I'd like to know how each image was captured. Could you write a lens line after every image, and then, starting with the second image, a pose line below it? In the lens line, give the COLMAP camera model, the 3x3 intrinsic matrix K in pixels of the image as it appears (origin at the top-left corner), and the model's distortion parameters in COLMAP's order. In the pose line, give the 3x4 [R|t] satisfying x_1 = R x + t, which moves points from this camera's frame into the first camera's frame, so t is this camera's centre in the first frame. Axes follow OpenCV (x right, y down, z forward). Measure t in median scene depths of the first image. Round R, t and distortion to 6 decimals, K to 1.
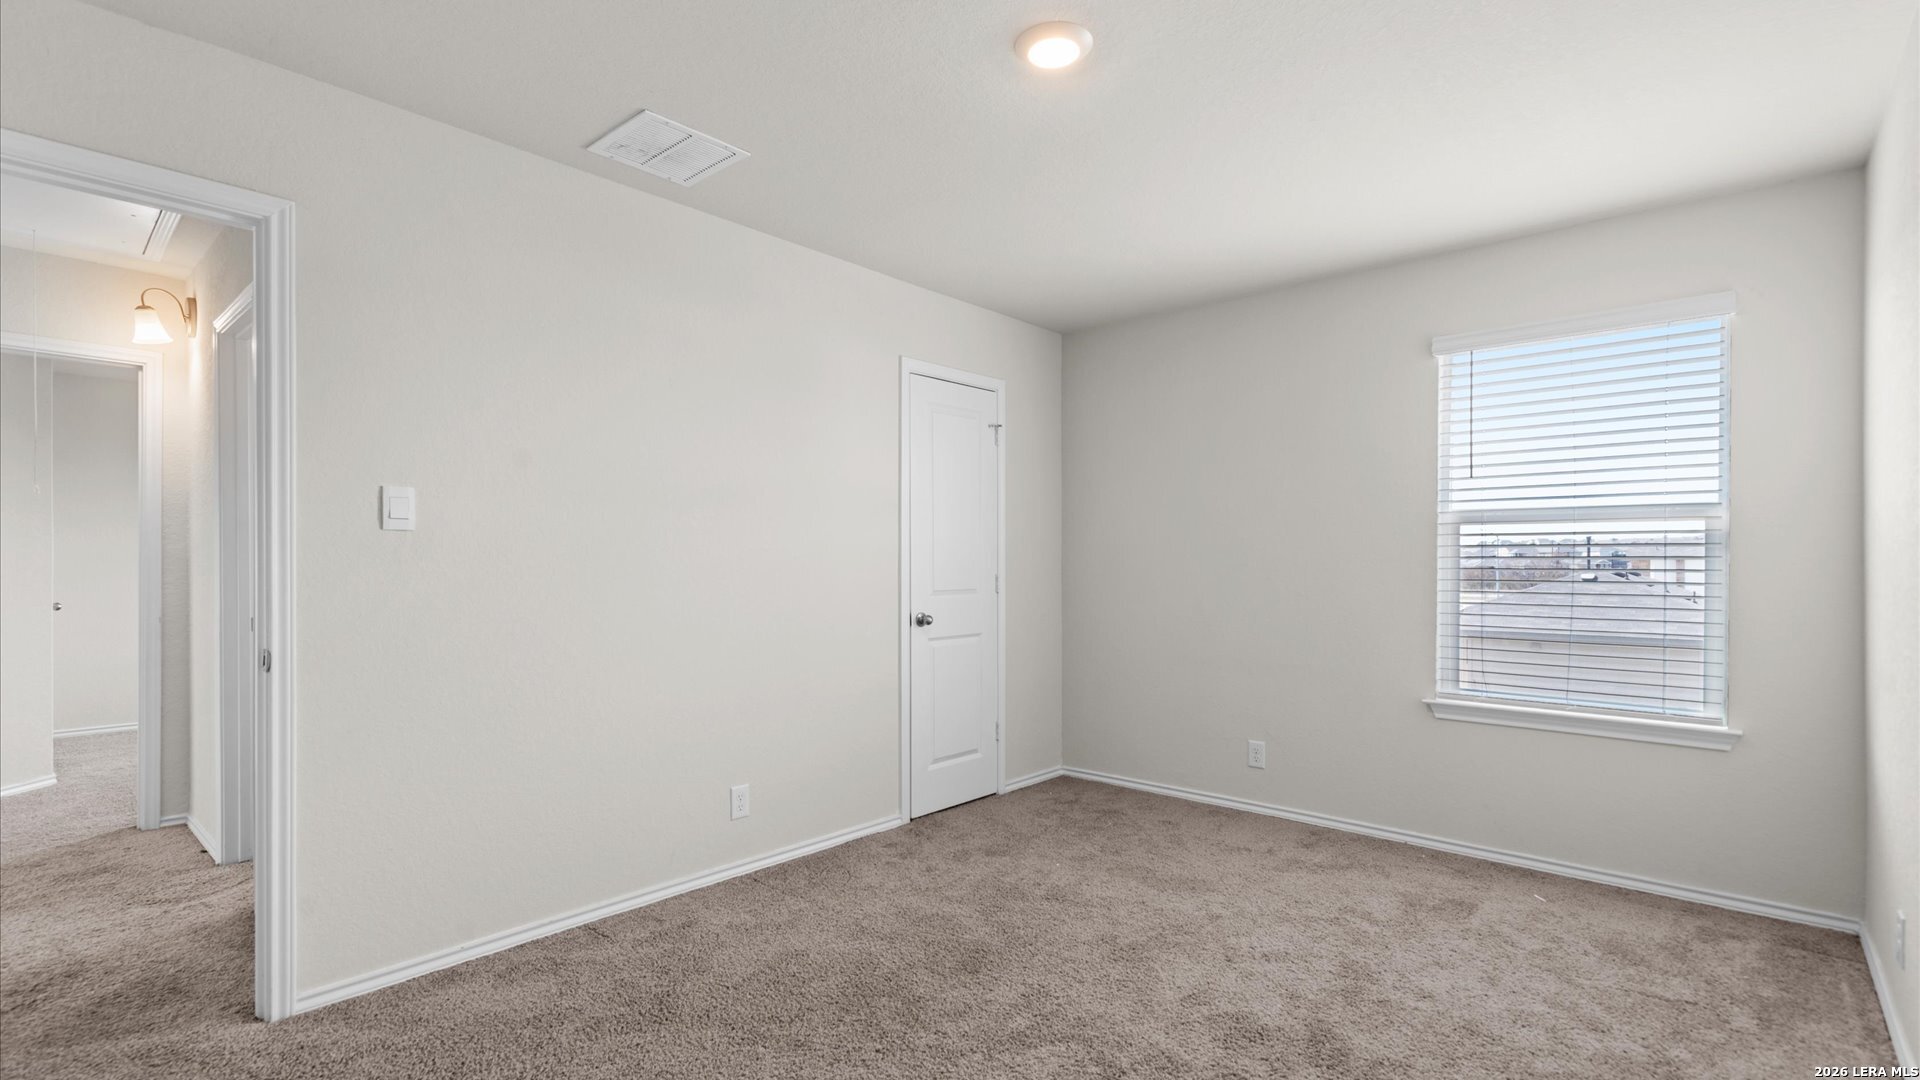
lens RADIAL K [[870.9, 0, 961.7], [0, 870.9, 554.9], [0, 0, 1]] dist [0.007689, -0.001925]
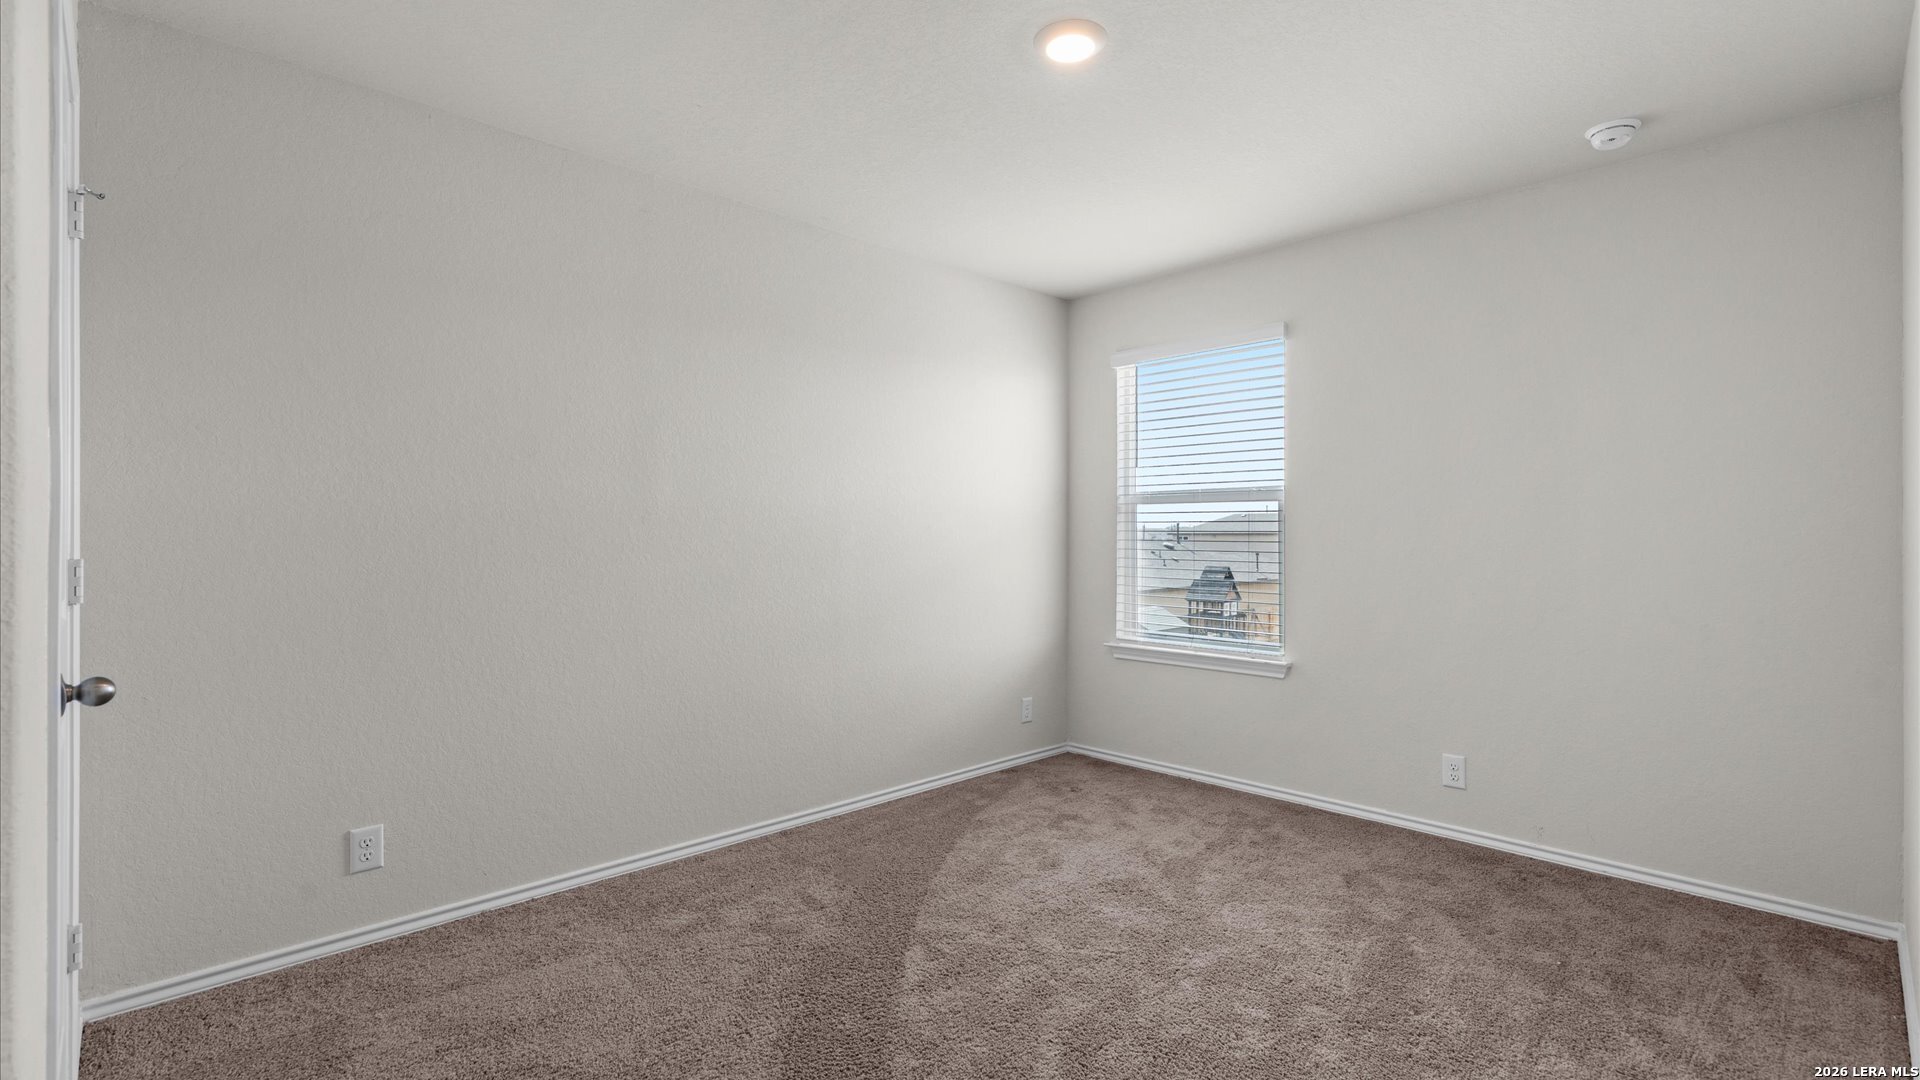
lens RADIAL K [[870.9, 0, 959.1], [0, 870.9, 550.9], [0, 0, 1]] dist [0.007689, -0.001925]
pose [[0.997915, 0.013408, -0.063127, 0.403069], [-0.012580, 0.999830, 0.013504, 0.018364], [0.063298, -0.012682, 0.997914, -0.268822]]
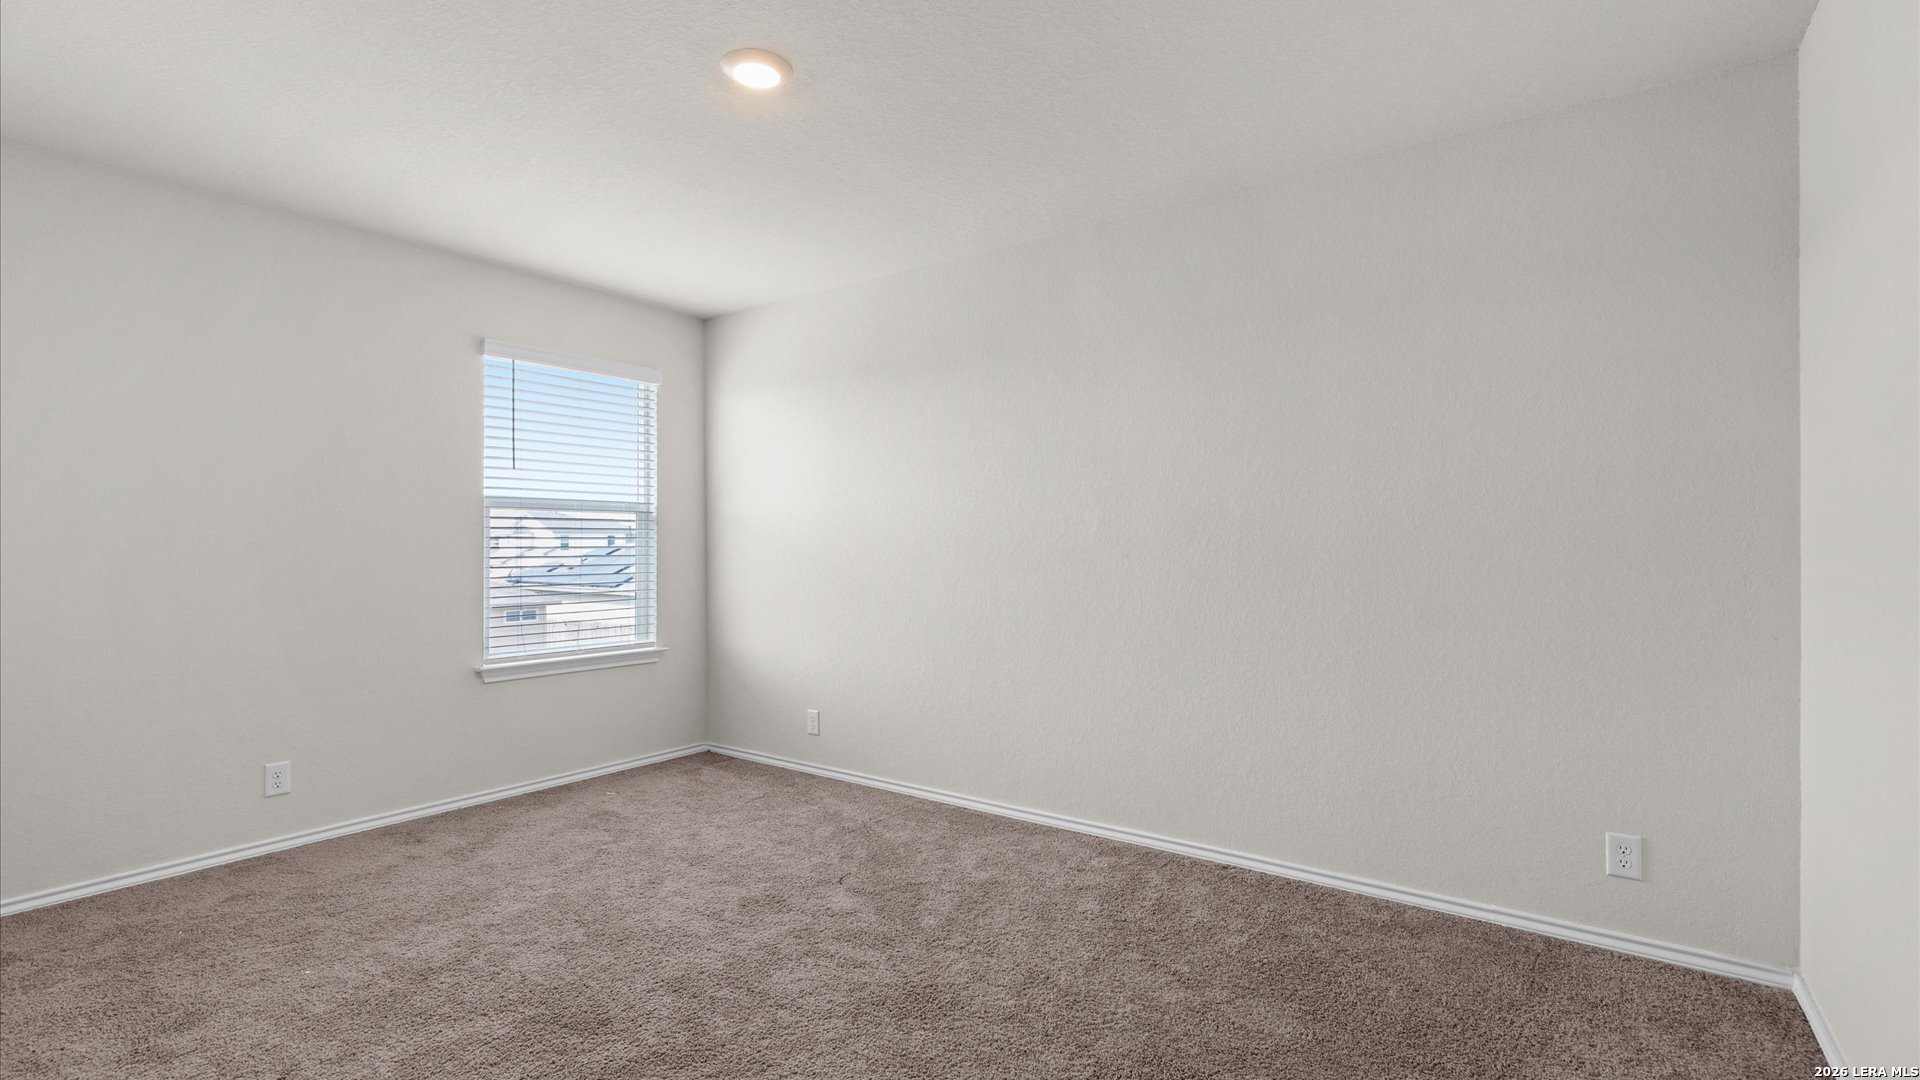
lens RADIAL K [[870.9, 0, 949.5], [0, 870.9, 536.7], [0, 0, 1]] dist [0.007689, -0.001925]
pose [[-0.090666, 0.003939, 0.995874, -0.620135], [-0.007487, 0.999961, -0.004637, 0.002602], [-0.995853, -0.007876, -0.090633, 0.529119]]
